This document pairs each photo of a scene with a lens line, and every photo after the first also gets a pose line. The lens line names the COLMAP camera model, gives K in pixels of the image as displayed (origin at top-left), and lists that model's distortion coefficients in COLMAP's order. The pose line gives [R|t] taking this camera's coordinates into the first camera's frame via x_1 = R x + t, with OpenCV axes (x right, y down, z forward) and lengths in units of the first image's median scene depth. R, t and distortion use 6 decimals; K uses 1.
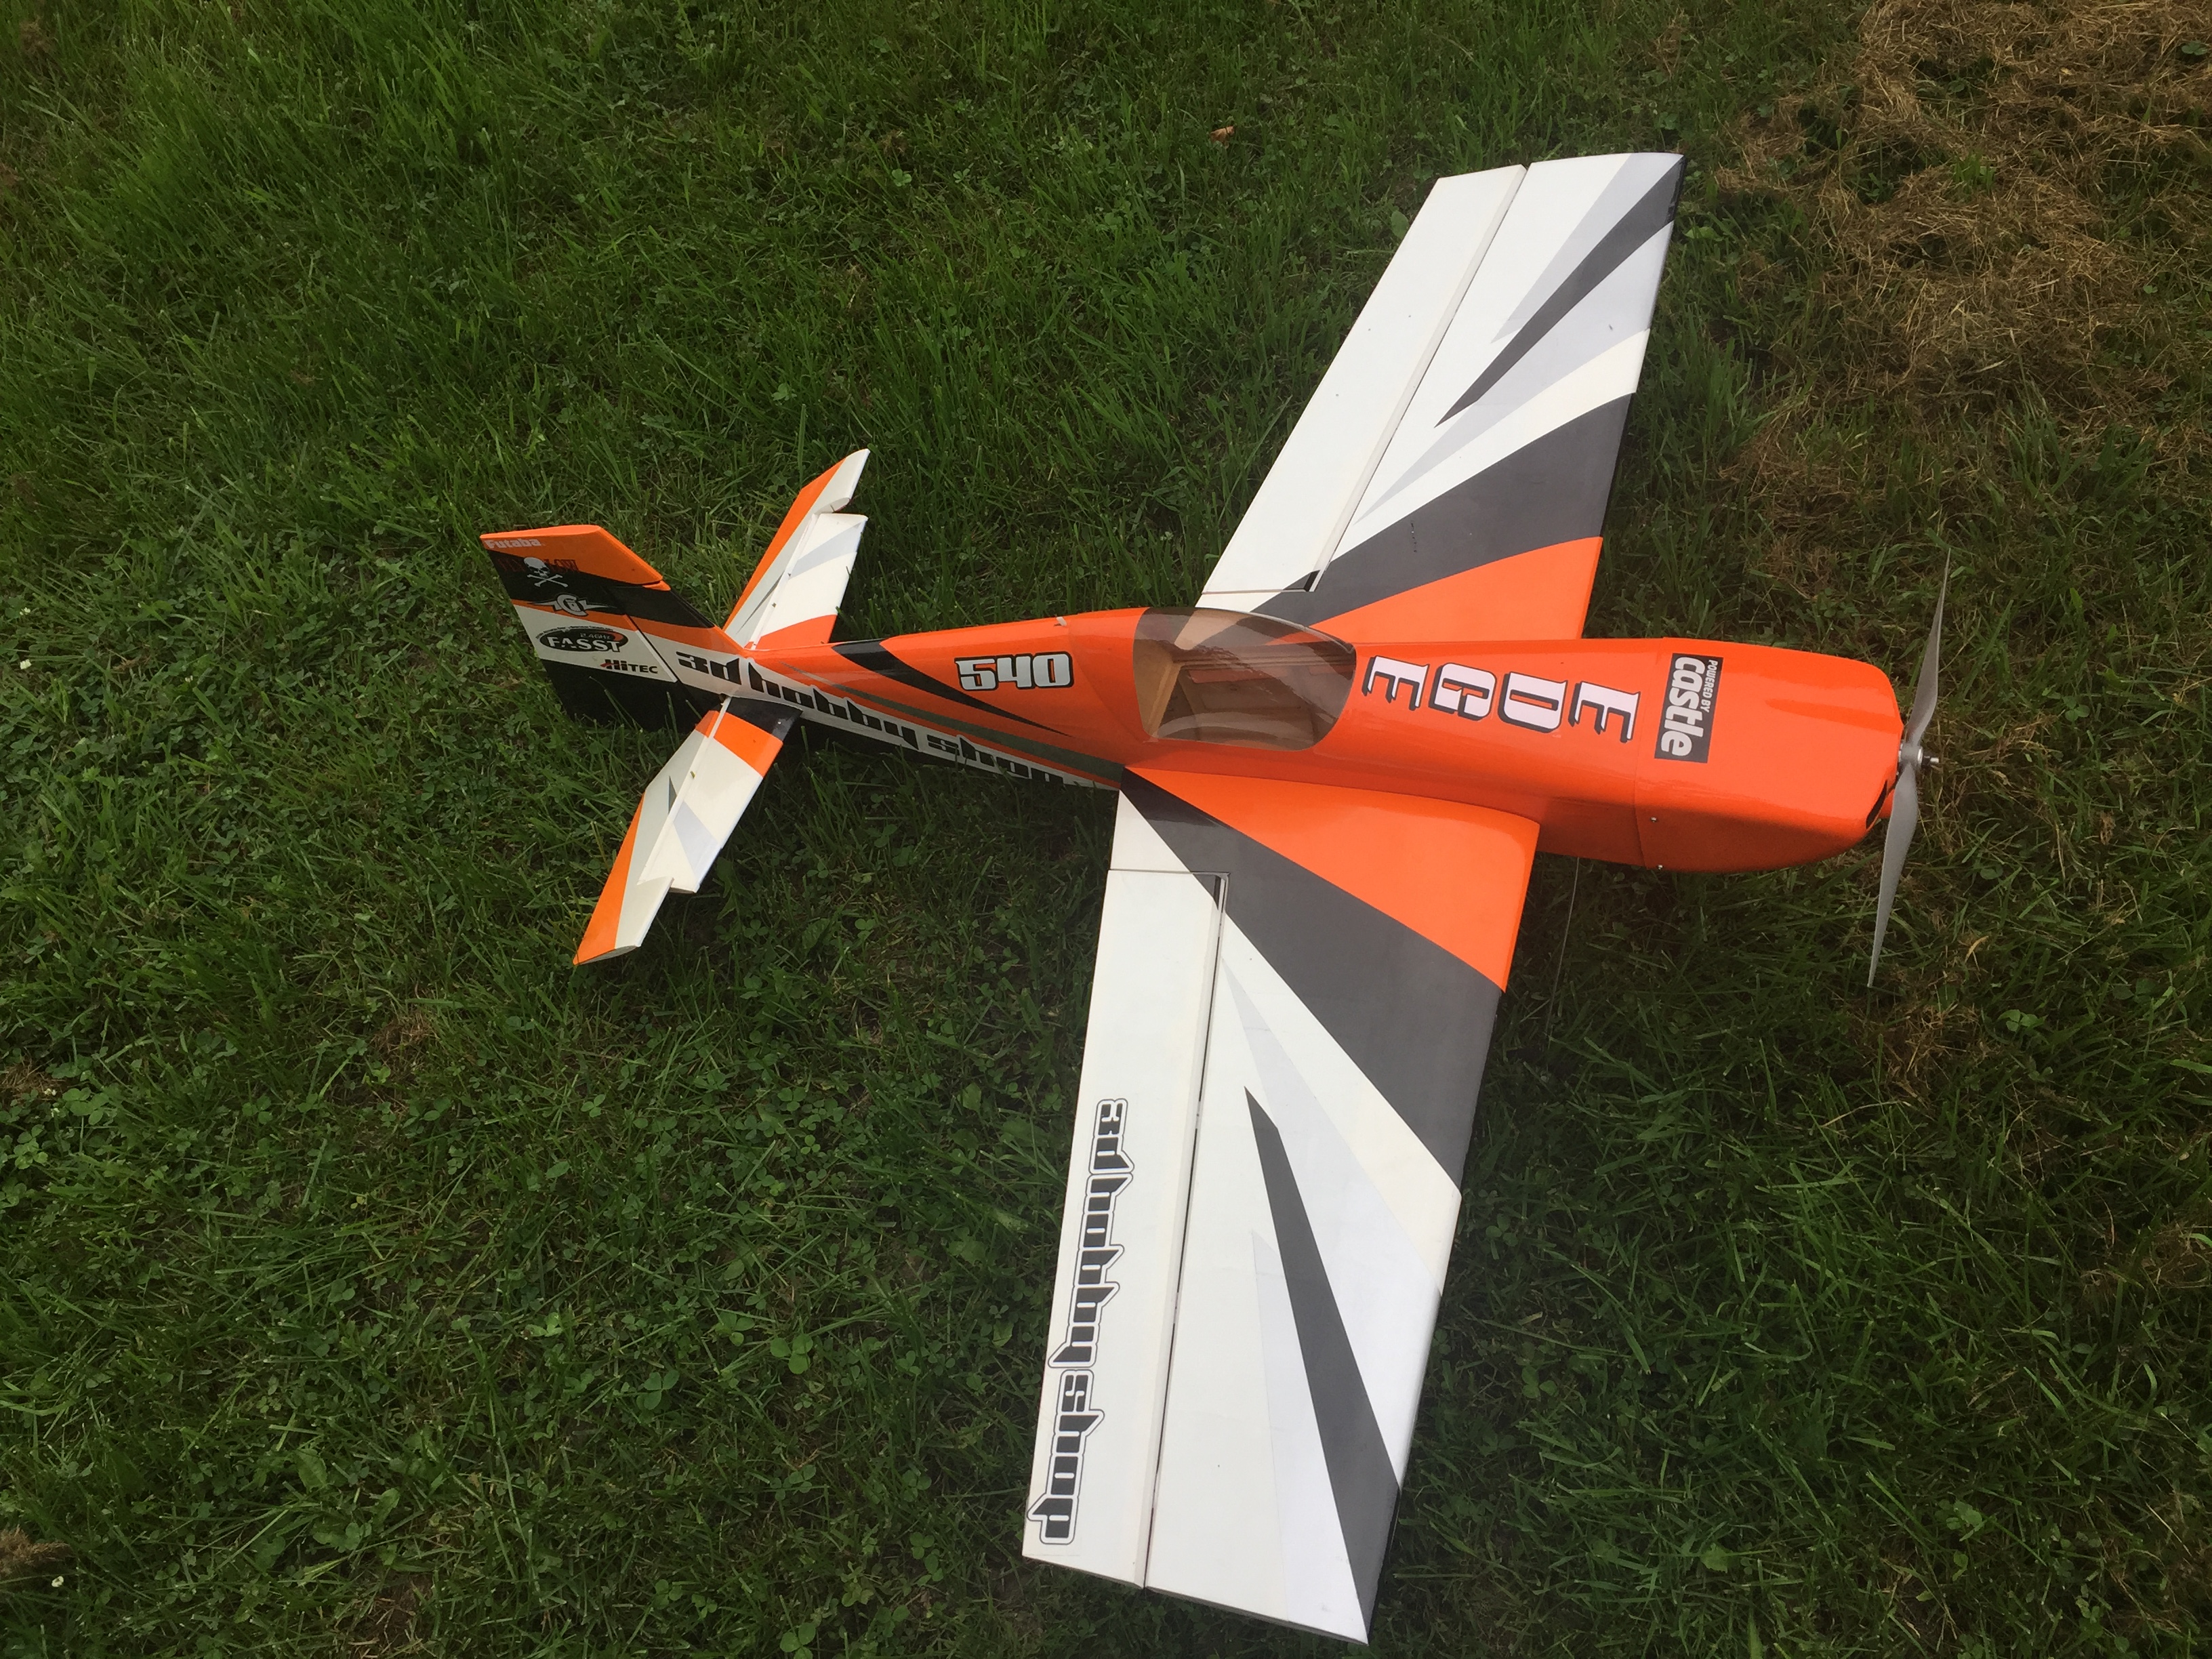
lens RADIAL K [[1861.2, 0, 1107.7], [0, 1861.2, 840.4], [0, 0, 1]] dist [0.085000, -0.122029]
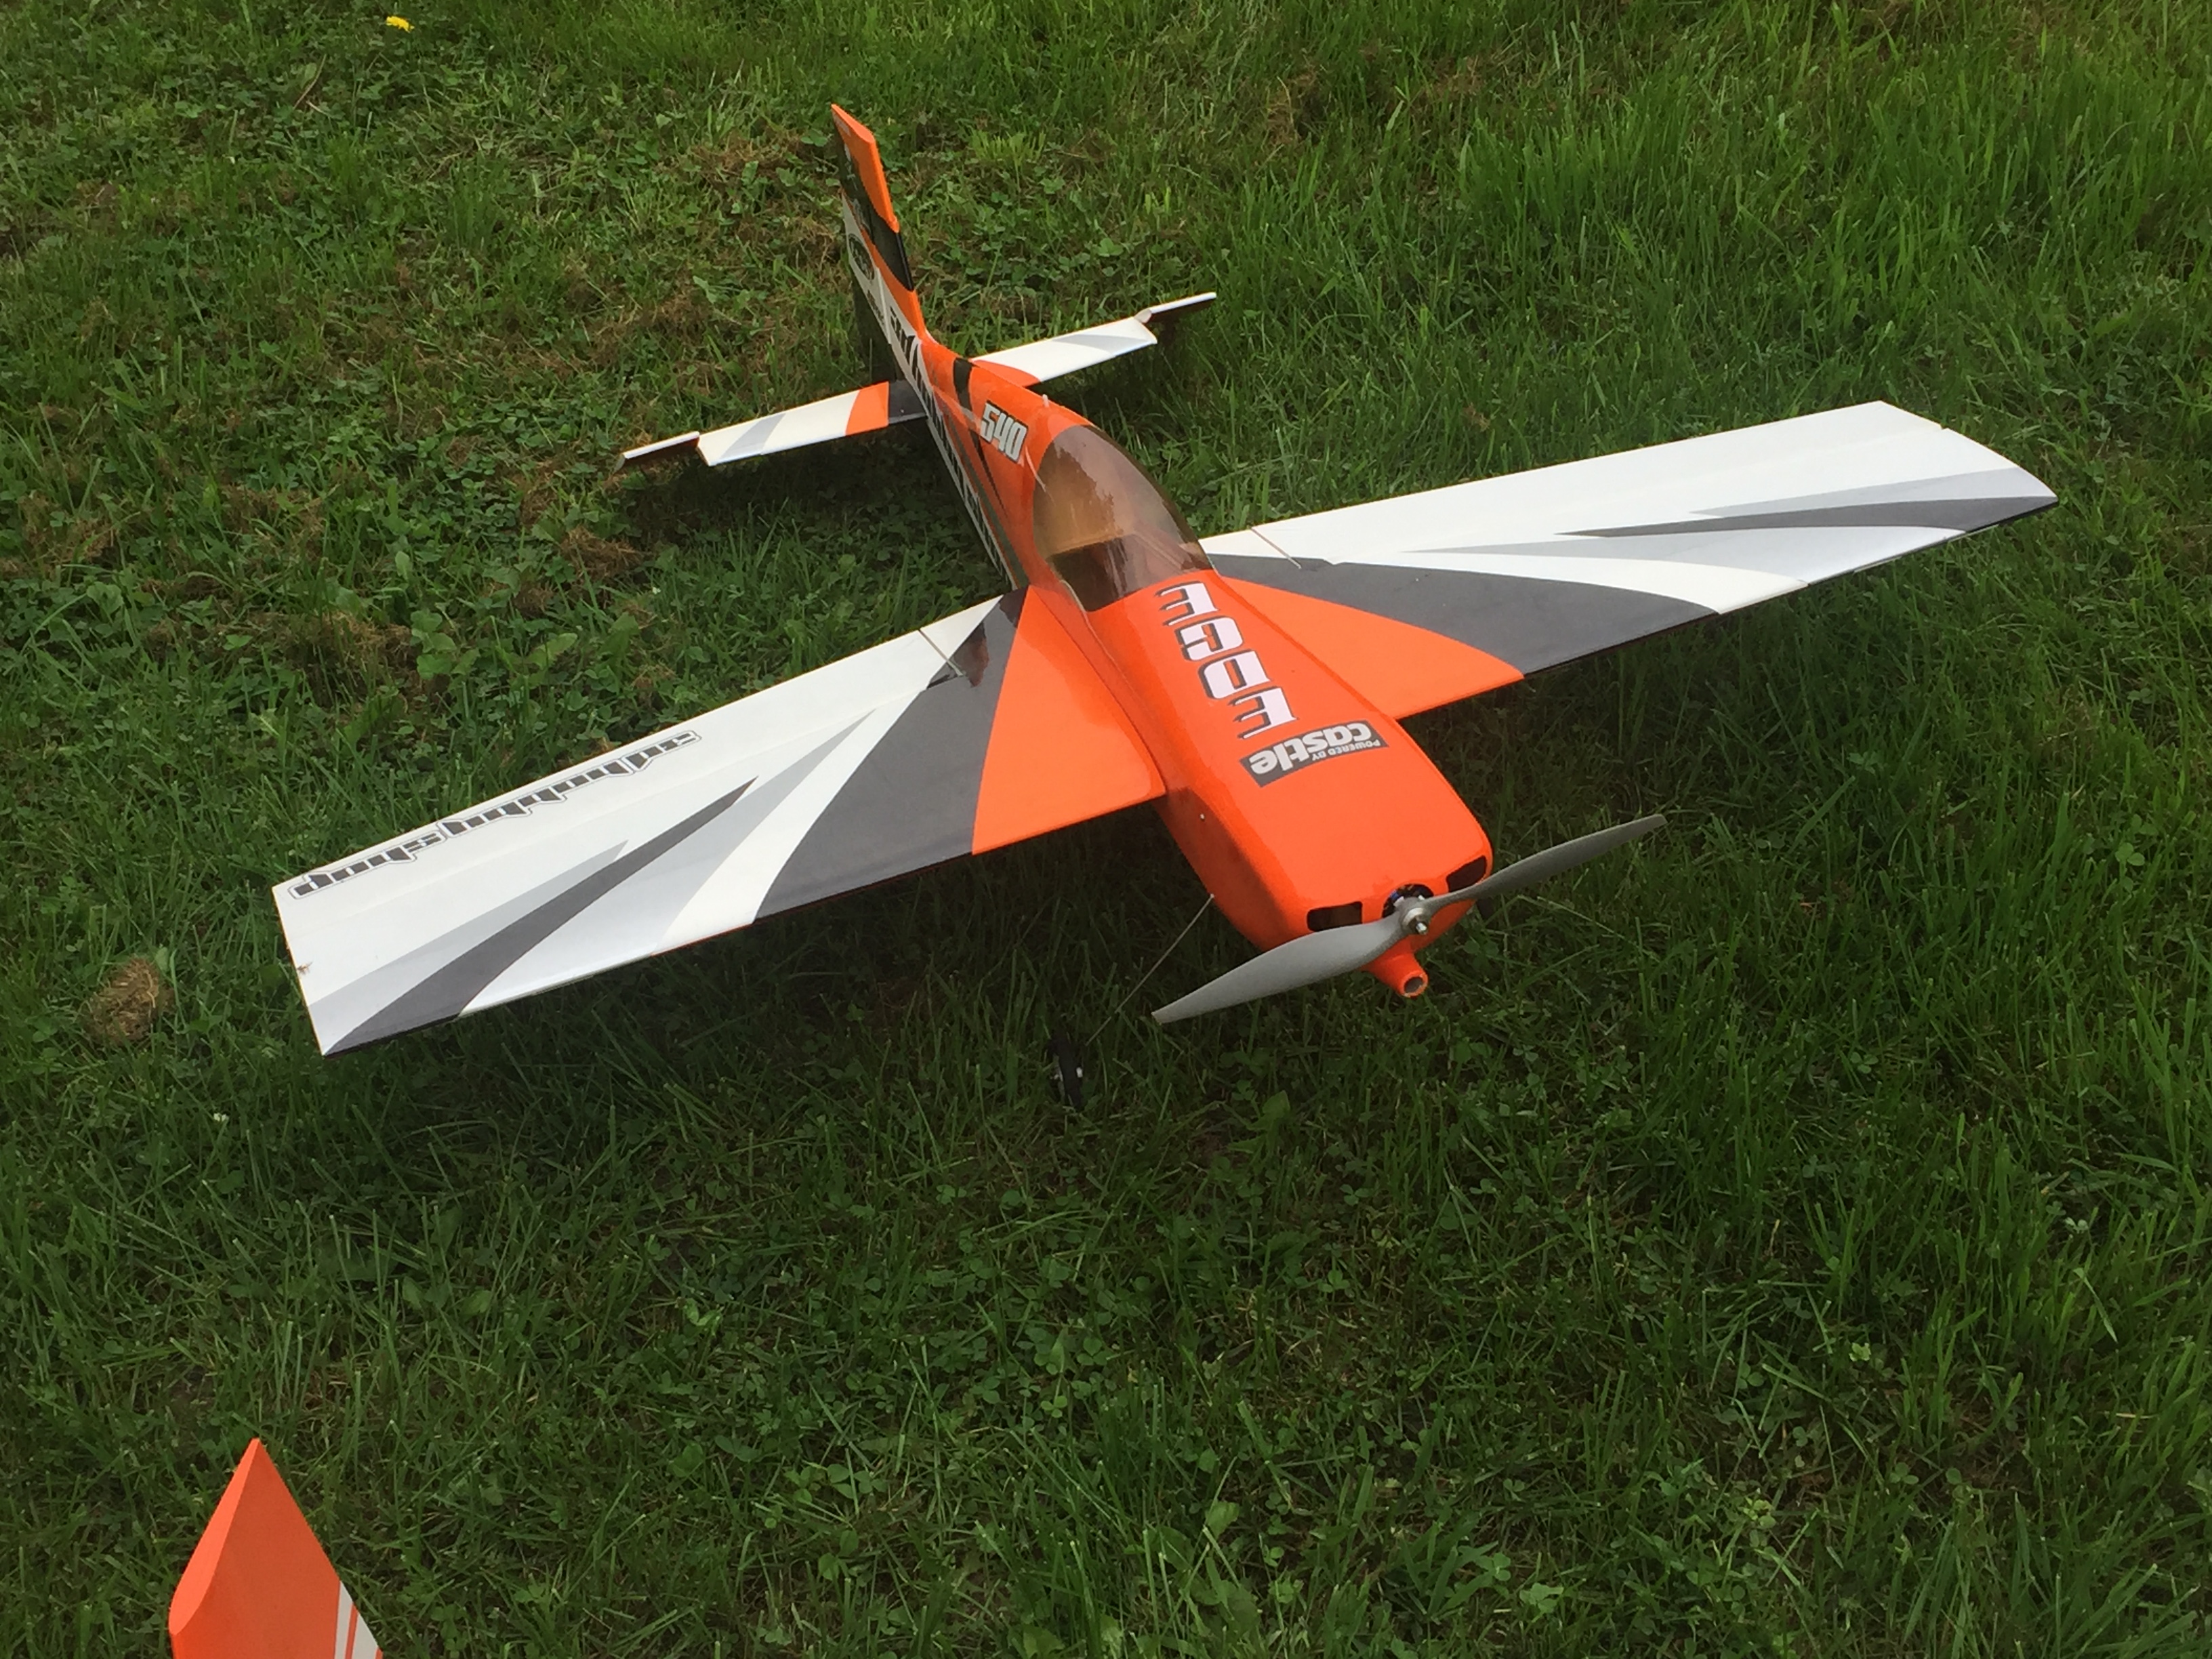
lens RADIAL K [[2879.7, 0, 1106.0], [0, 2879.7, 829.5], [0, 0, 1]] dist [0.047704, 0.053388]
pose [[0.629874, 0.588686, -0.506663, 0.968401], [-0.674228, 0.738263, 0.019592, -0.002399], [0.385584, 0.329266, 0.861922, -0.239178]]
